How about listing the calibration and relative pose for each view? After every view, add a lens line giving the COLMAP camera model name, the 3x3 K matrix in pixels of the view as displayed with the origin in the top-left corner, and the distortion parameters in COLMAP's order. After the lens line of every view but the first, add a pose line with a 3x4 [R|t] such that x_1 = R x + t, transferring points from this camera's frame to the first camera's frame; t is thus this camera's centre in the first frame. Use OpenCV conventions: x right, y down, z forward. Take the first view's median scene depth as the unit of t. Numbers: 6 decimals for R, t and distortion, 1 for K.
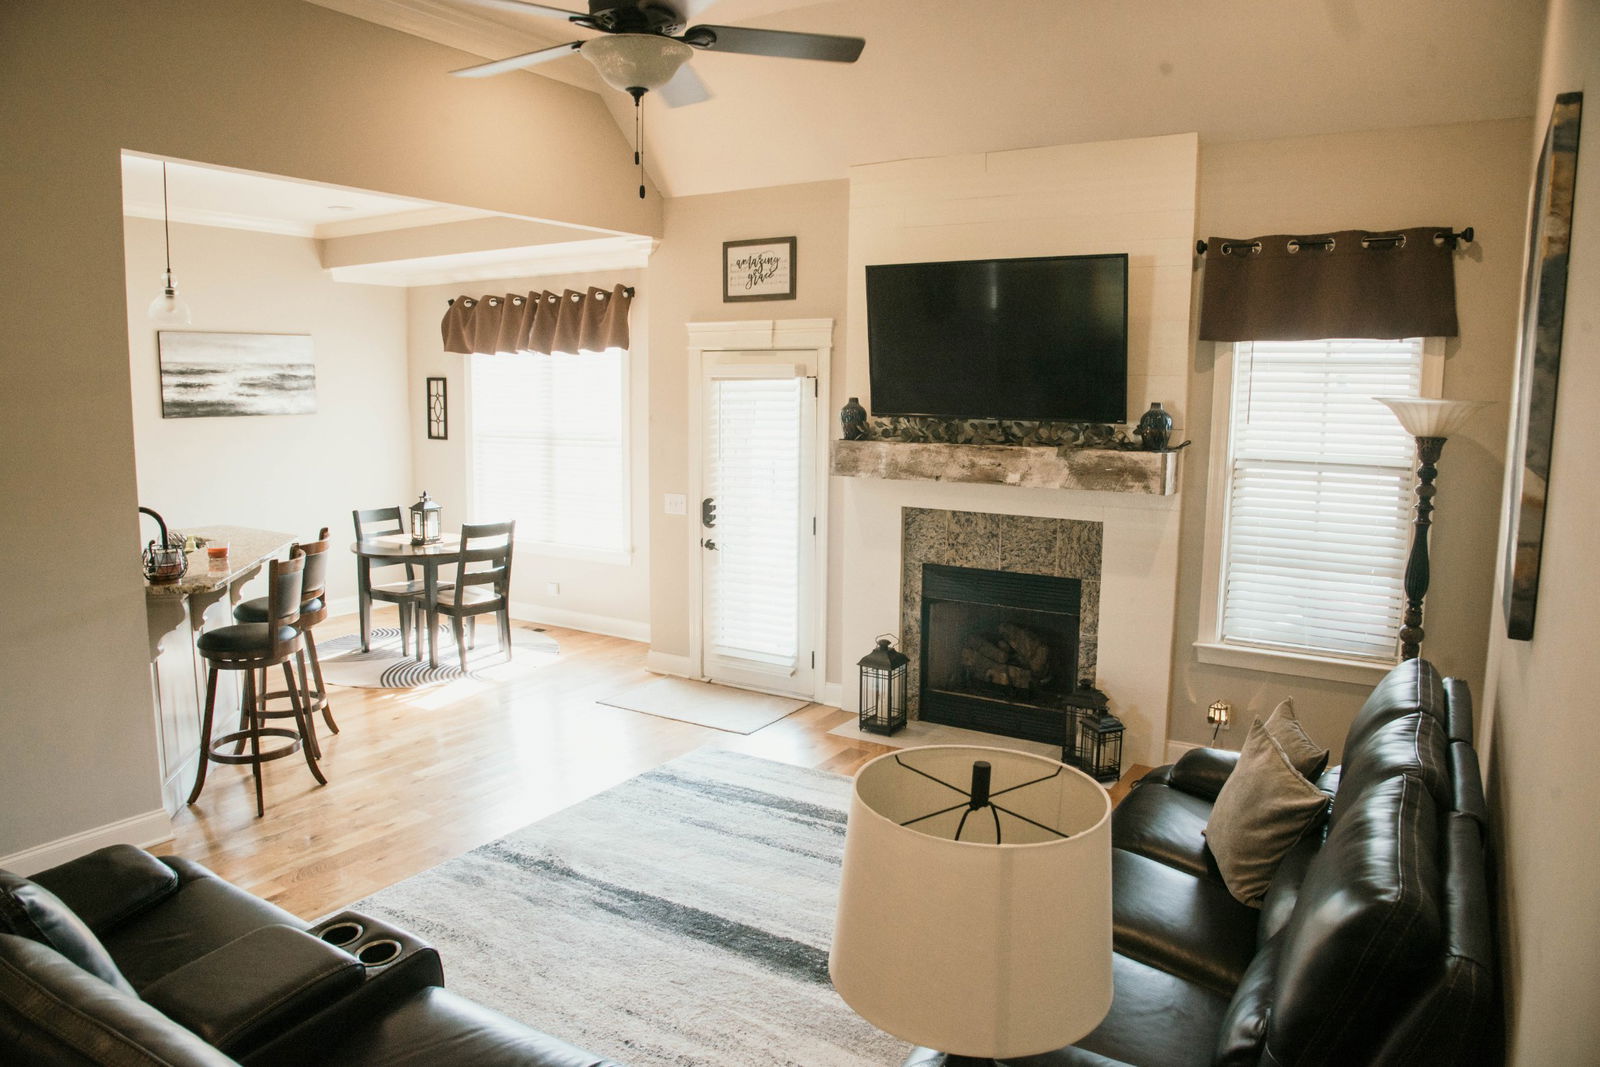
lens RADIAL K [[1138.7, 0, 800.0], [0, 1138.7, 533.5], [0, 0, 1]] dist [-0.054051, 0.002439]
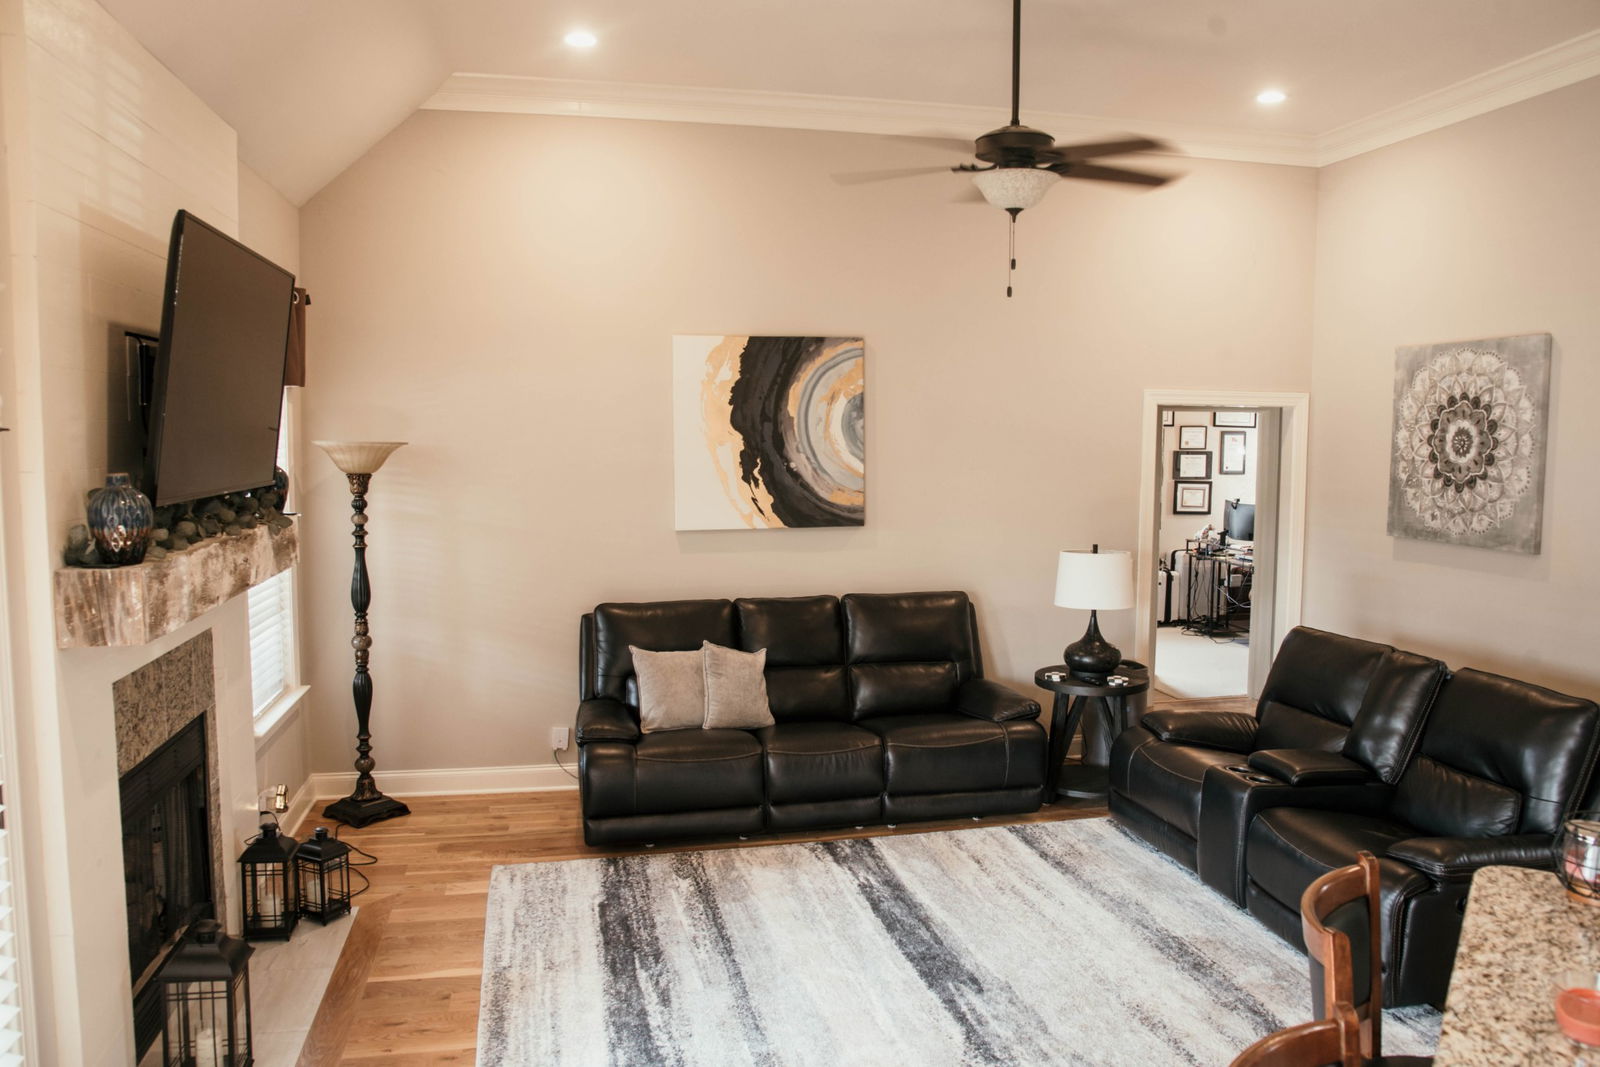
lens RADIAL K [[1138.7, 0, 800.0], [0, 1138.7, 533.5], [0, 0, 1]] dist [-0.054051, 0.002439]
pose [[-0.683734, -0.080297, 0.725300, -0.509771], [0.079086, 0.979920, 0.183038, -0.167685], [-0.725433, 0.182510, -0.663654, 1.191276]]
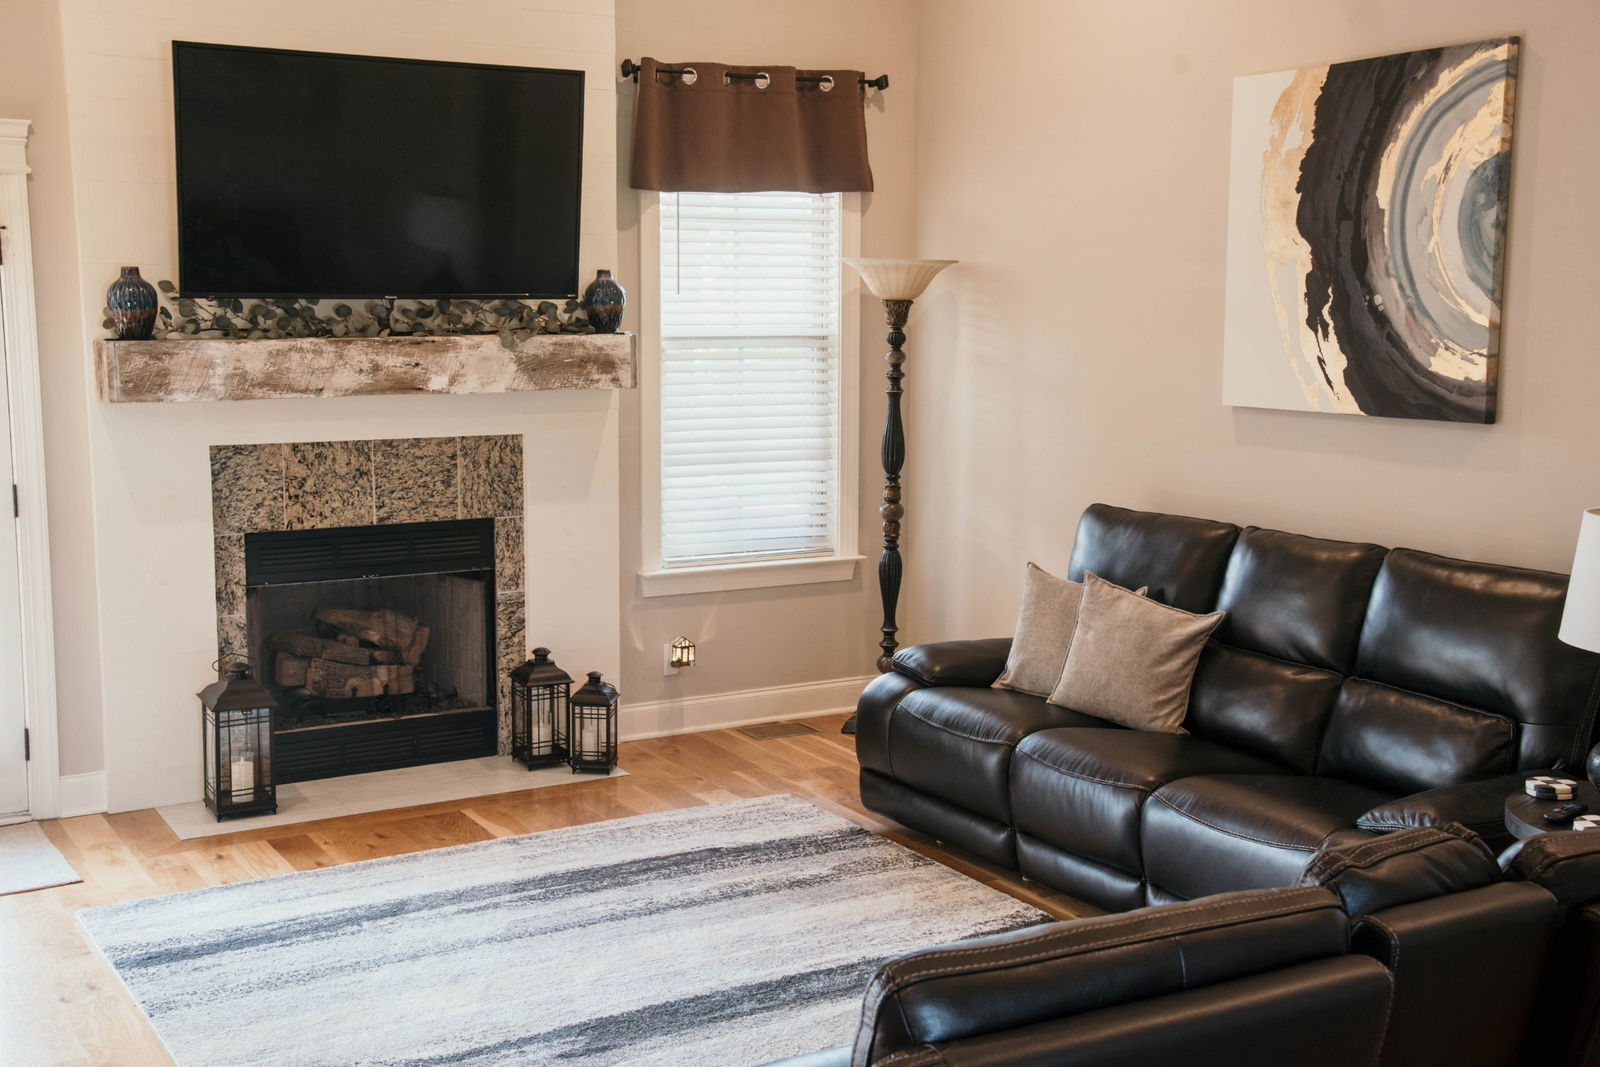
lens RADIAL K [[1945.1, 0, 906.4], [0, 1945.1, 529.5], [0, 0, 1]] dist [0.176899, 0.059676]
pose [[0.458550, -0.134483, 0.878434, -0.737034], [0.118508, 0.988908, 0.089533, -0.033072], [-0.880731, 0.063046, 0.469402, 0.186029]]
